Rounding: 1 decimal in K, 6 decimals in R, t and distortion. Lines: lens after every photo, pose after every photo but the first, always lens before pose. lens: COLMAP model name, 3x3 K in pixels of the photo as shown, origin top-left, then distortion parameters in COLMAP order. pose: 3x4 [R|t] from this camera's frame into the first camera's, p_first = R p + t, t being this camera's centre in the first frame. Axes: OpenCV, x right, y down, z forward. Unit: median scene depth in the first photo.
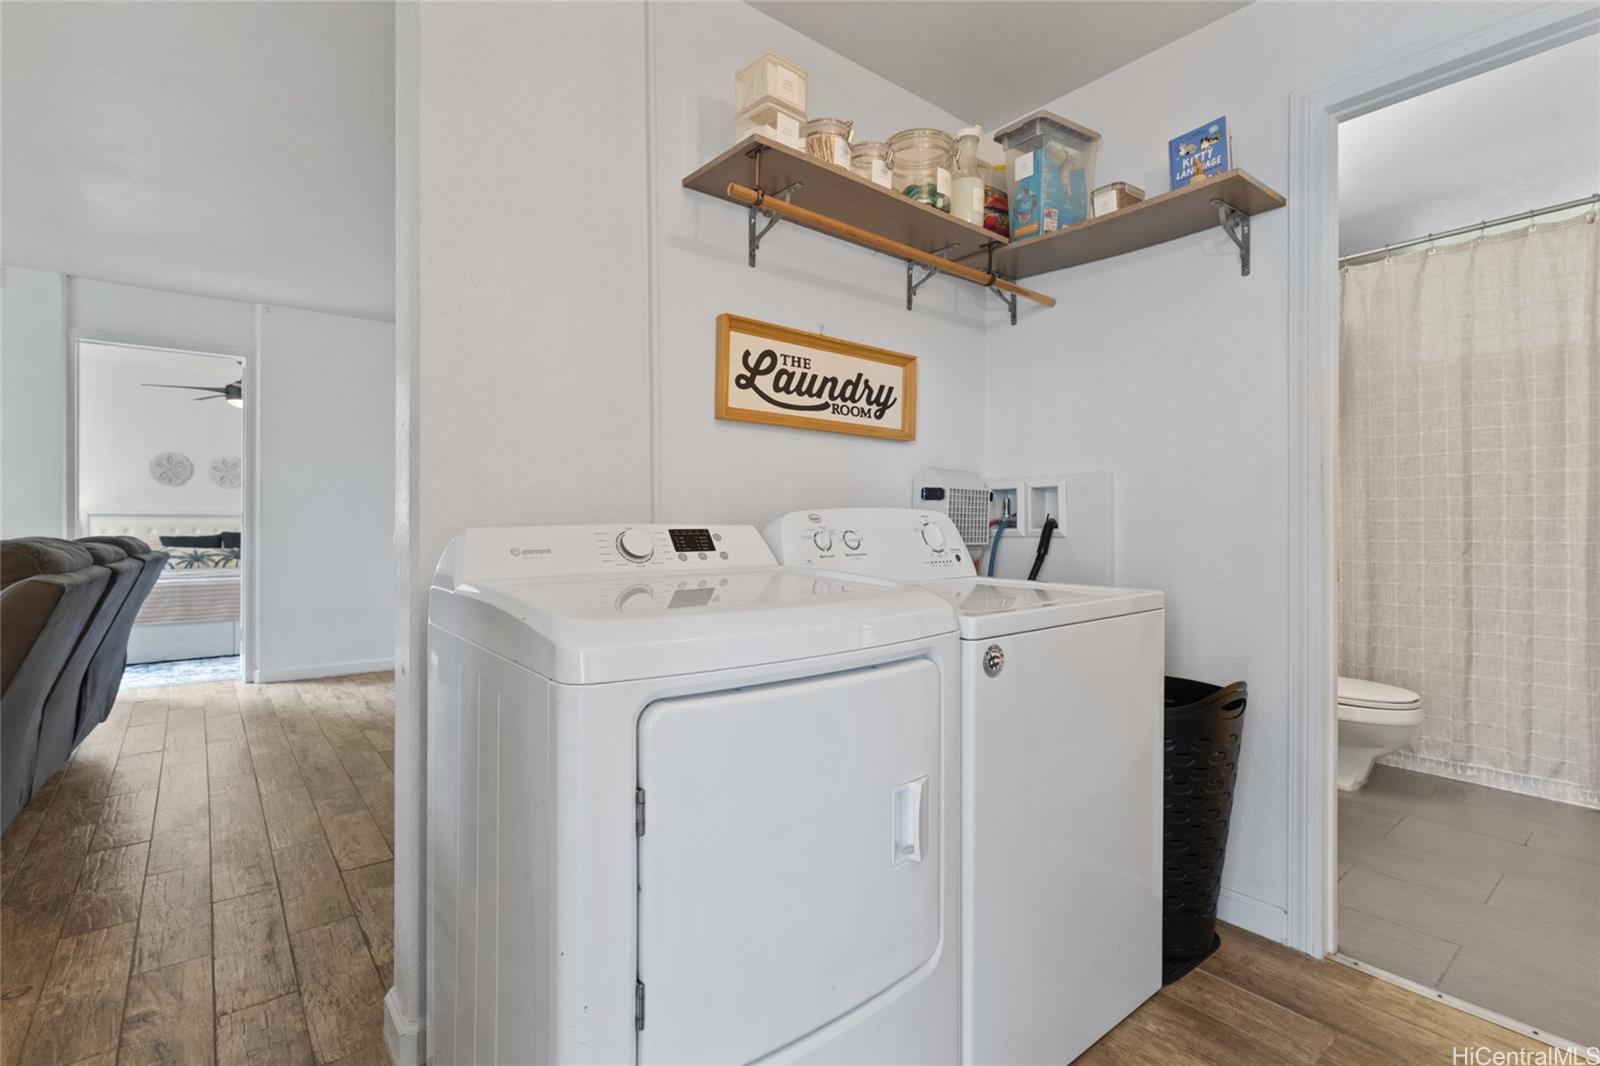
lens RADIAL K [[746.8, 0, 797.7], [0, 746.8, 532.6], [0, 0, 1]] dist [-0.000047, 0.001281]
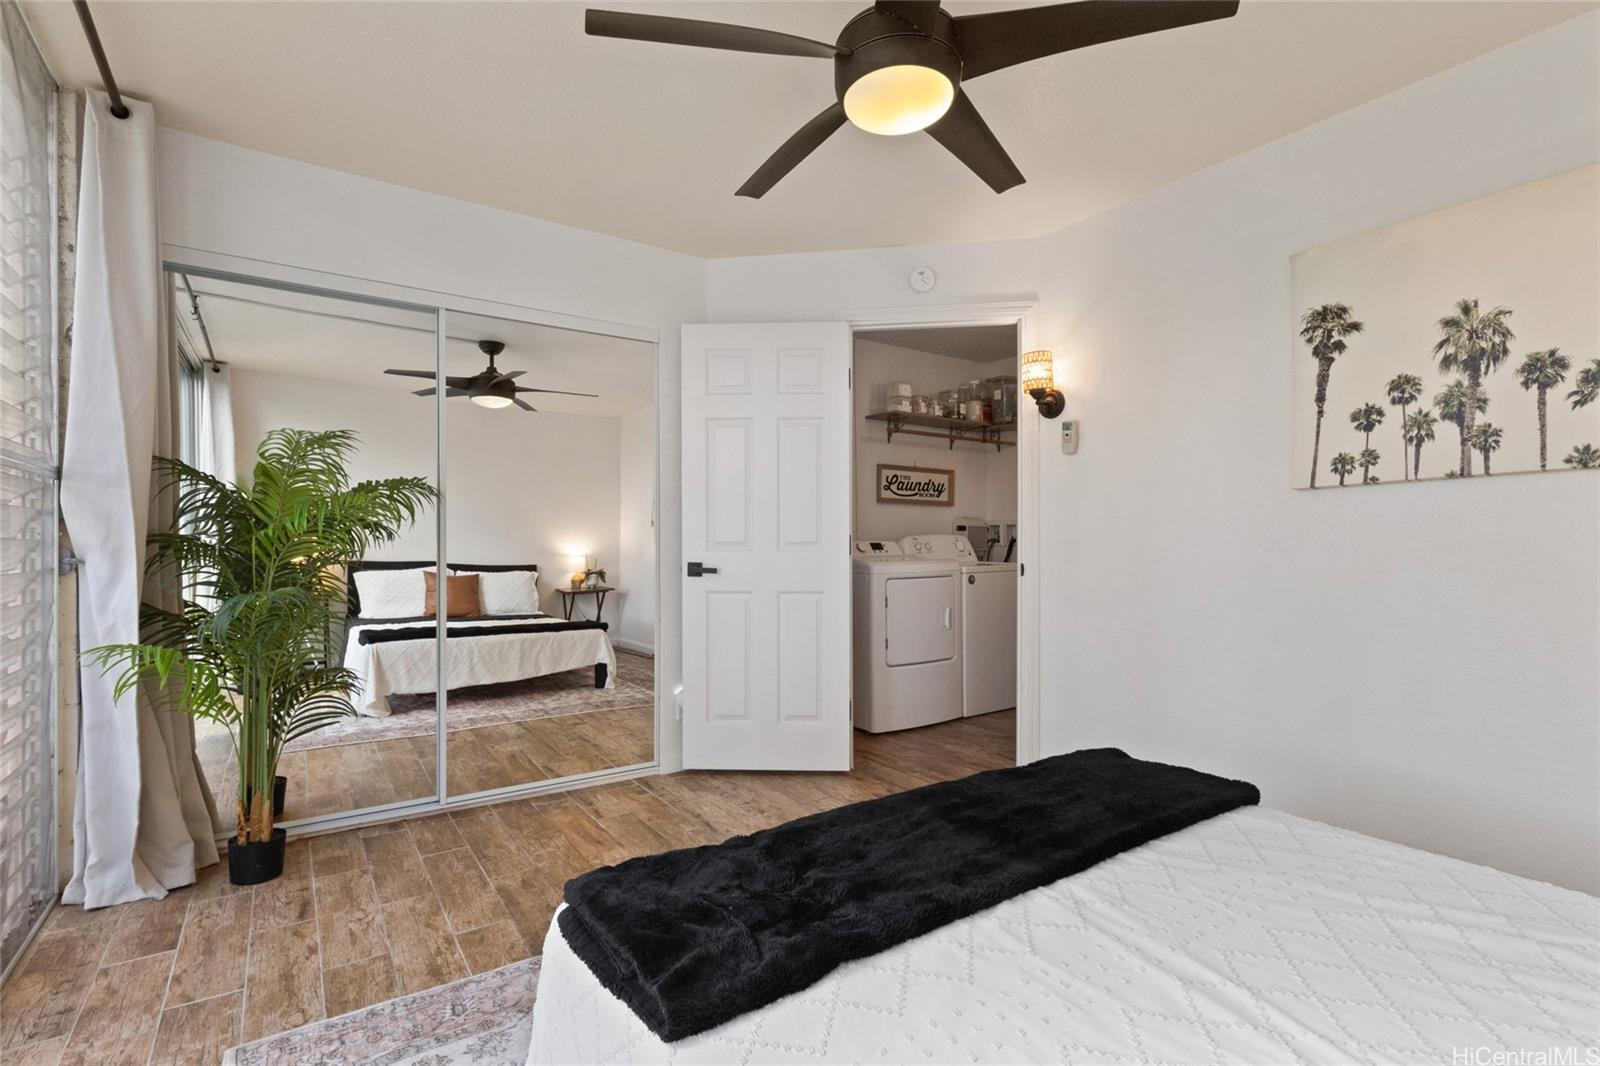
lens RADIAL K [[755.0, 0, 792.4], [0, 755.0, 530.8], [0, 0, 1]] dist [0.001378, 0.000871]
pose [[0.996365, -0.003641, -0.085106, -0.173408], [0.001459, 0.999669, -0.025696, 0.020240], [0.085171, 0.025479, 0.996041, -1.660156]]
